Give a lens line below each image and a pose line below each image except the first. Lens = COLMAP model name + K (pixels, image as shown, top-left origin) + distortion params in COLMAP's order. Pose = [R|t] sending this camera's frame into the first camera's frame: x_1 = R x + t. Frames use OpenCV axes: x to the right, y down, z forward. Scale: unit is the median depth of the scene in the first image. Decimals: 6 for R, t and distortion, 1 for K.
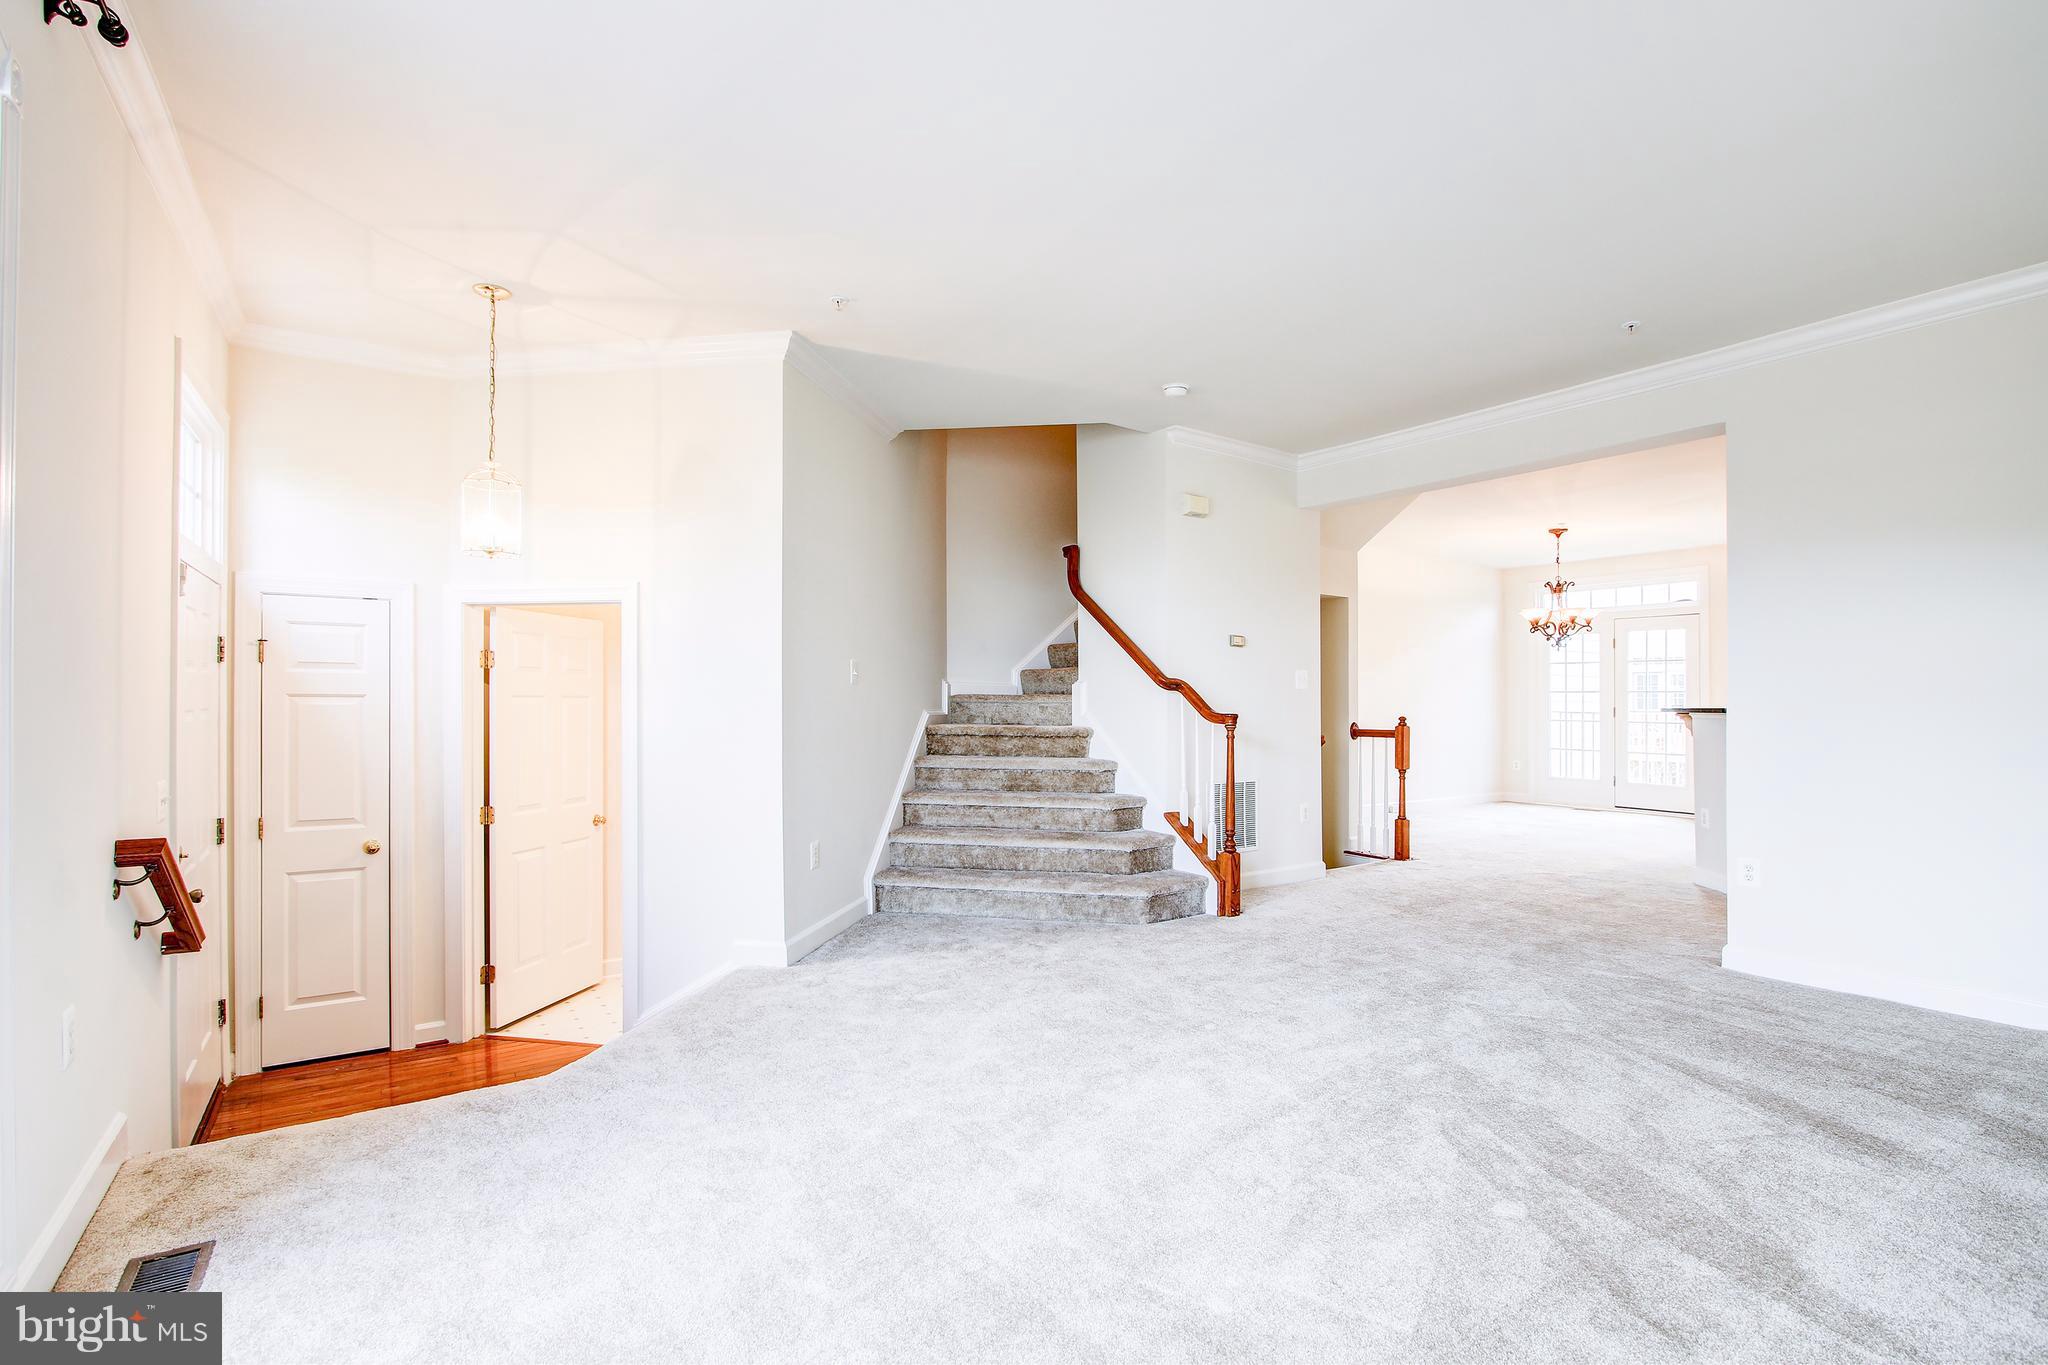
lens RADIAL K [[944.4, 0, 1069.7], [0, 944.4, 698.7], [0, 0, 1]] dist [-0.014665, 0.002263]
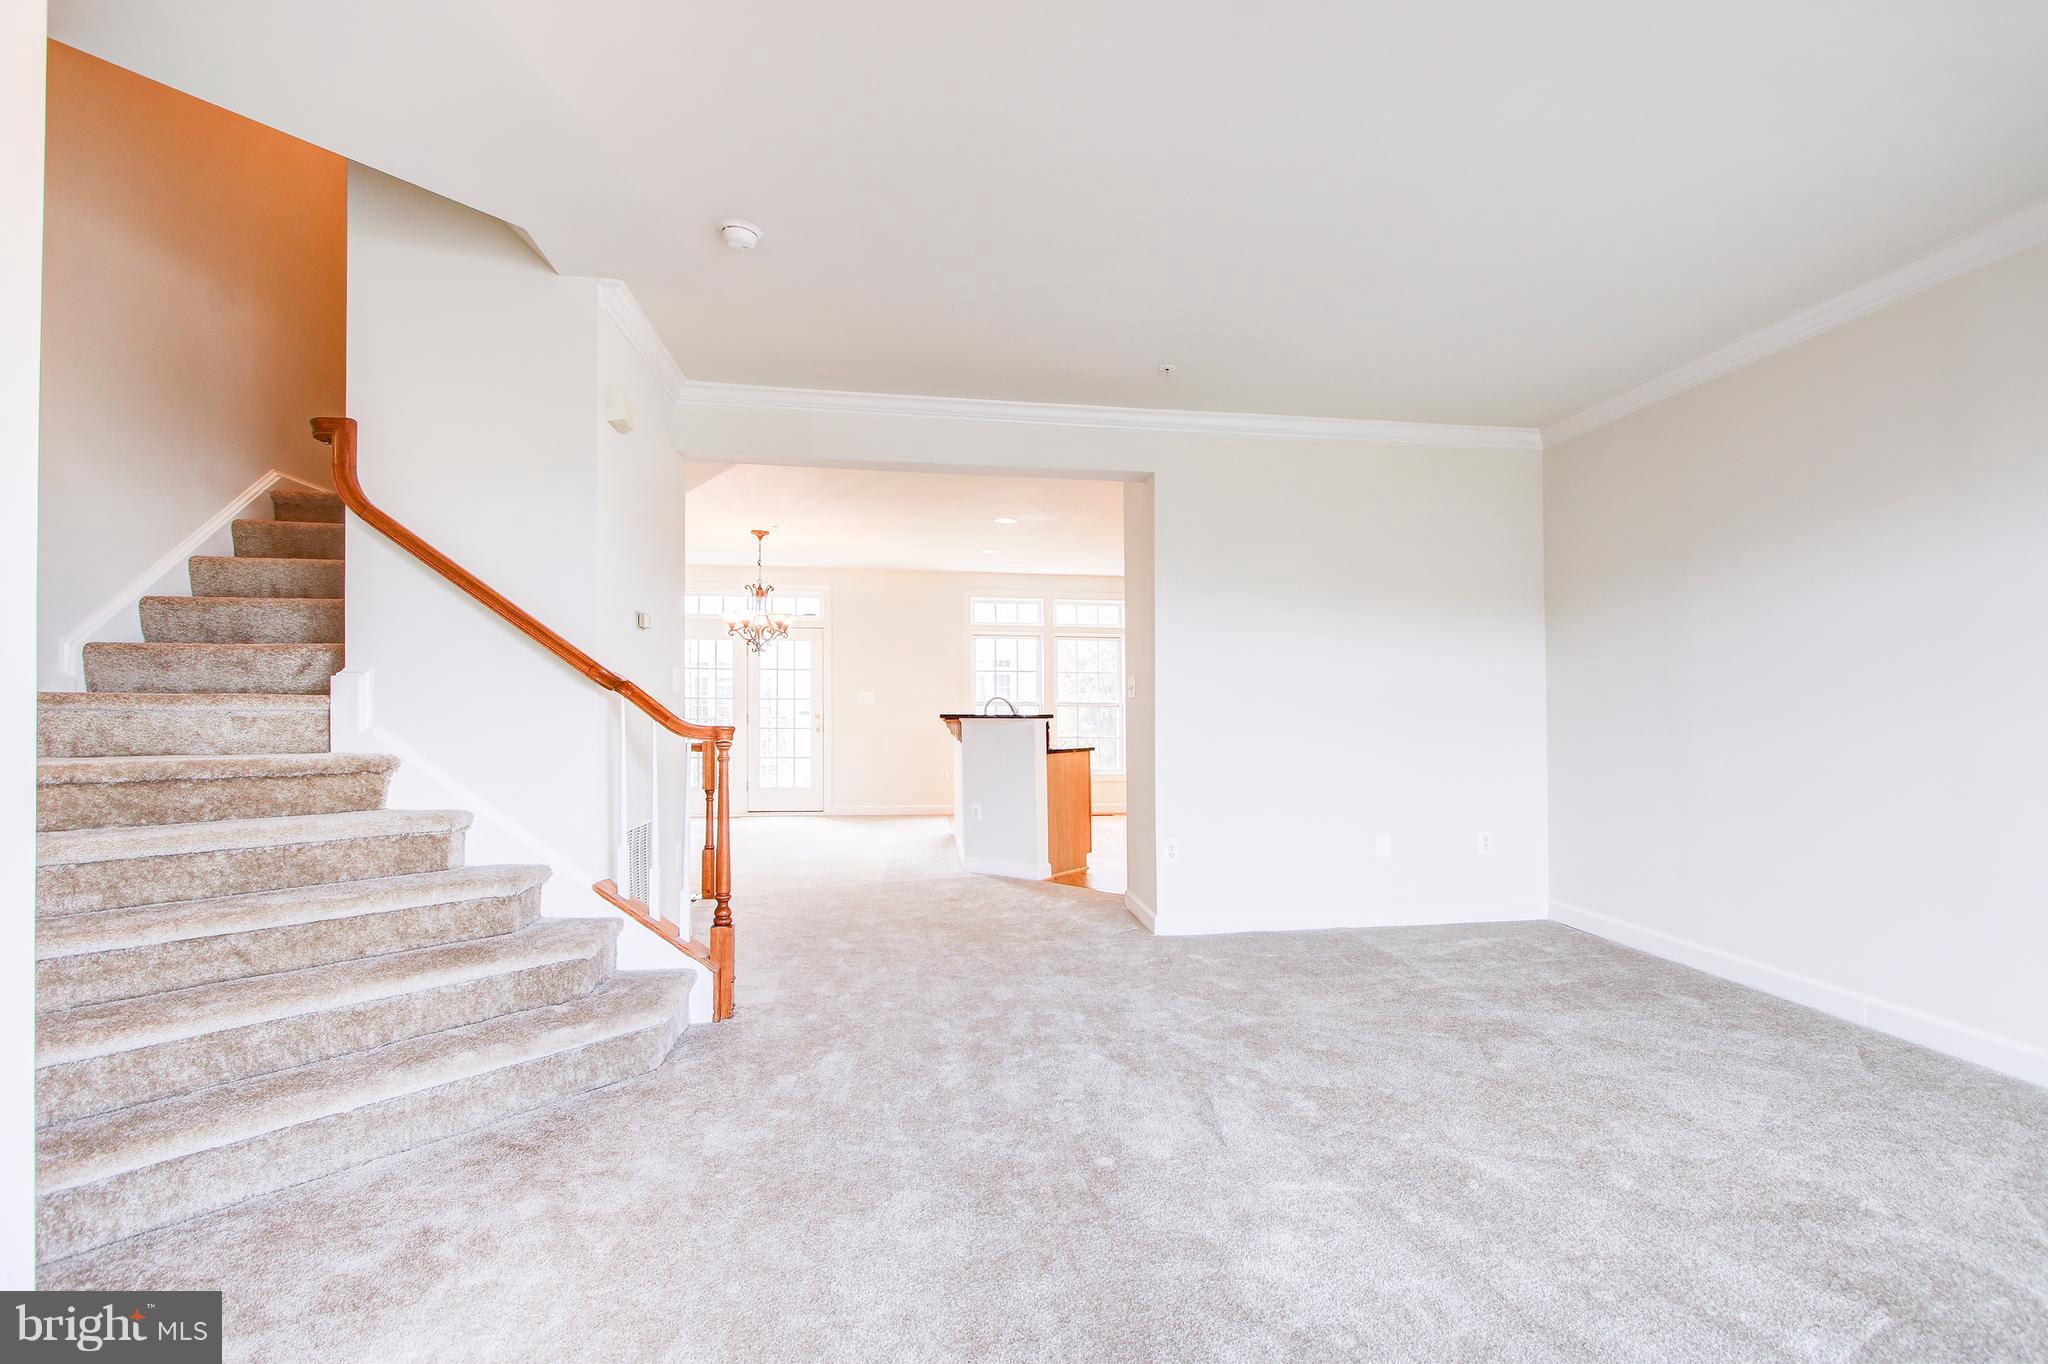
lens RADIAL K [[944.4, 0, 1031.6], [0, 944.4, 690.7], [0, 0, 1]] dist [-0.014665, 0.002263]
pose [[0.455449, 0.016409, 0.890111, -0.309968], [-0.003487, 0.999855, -0.016648, 0.000741], [-0.890255, 0.004478, 0.455441, 0.429698]]
